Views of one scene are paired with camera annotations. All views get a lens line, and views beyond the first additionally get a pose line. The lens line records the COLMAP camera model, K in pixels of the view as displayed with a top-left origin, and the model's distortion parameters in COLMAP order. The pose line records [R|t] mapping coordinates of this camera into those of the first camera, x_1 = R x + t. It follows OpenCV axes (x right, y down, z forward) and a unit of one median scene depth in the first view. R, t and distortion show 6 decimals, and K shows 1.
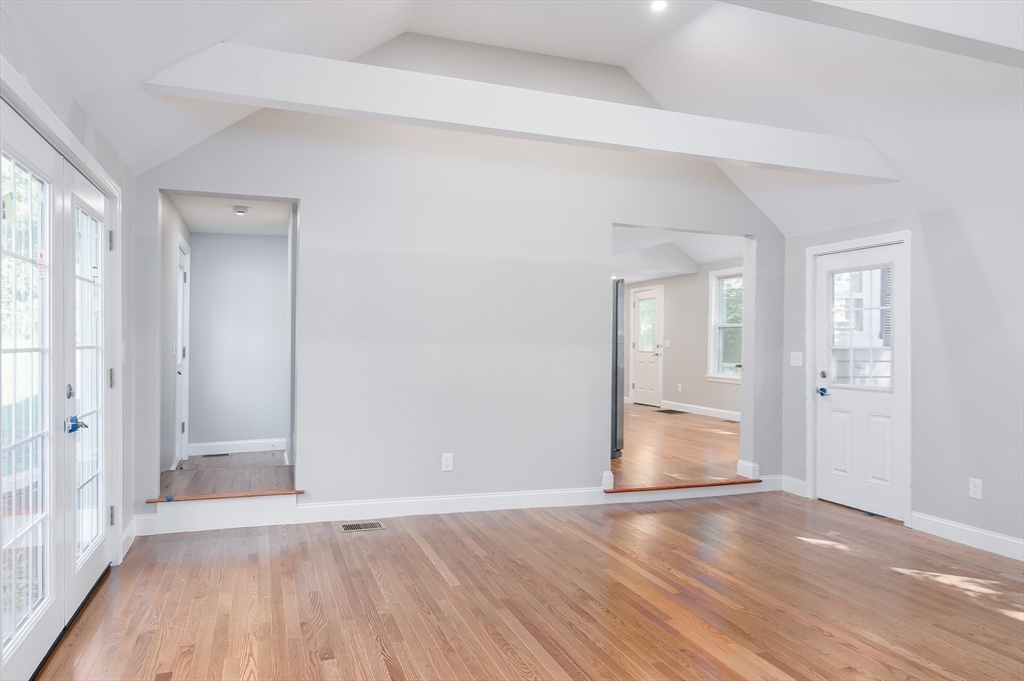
lens RADIAL K [[673.7, 0, 512.0], [0, 673.7, 340.5], [0, 0, 1]] dist [0.035871, 0.000169]
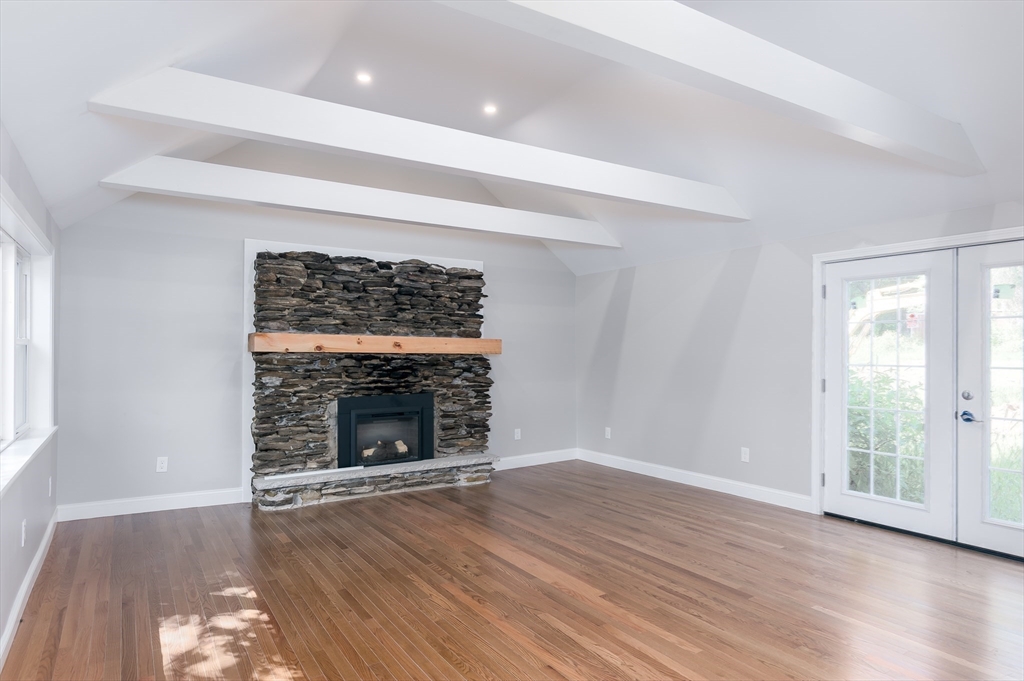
lens RADIAL K [[602.6, 0, 512.0], [0, 602.6, 340.5], [0, 0, 1]] dist [0.003884, 0.000192]
pose [[-0.977313, -0.020333, -0.210824, 0.544050], [-0.017105, 0.999707, -0.017126, -0.006640], [0.211110, -0.013132, -0.977374, 1.771457]]
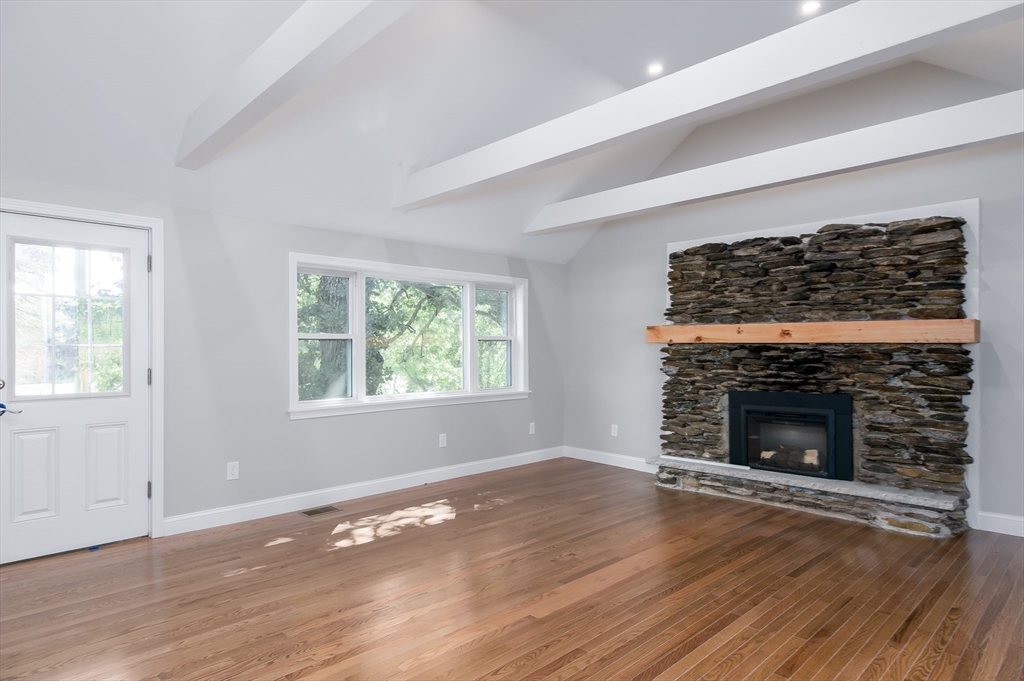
lens RADIAL K [[594.1, 0, 512.0], [0, 594.1, 340.5], [0, 0, 1]] dist [0.003459, 0.000316]
pose [[-0.400694, 0.003843, 0.916204, -0.494083], [-0.004267, 0.999973, -0.006061, 0.010664], [-0.916202, -0.006338, -0.400667, 1.229777]]
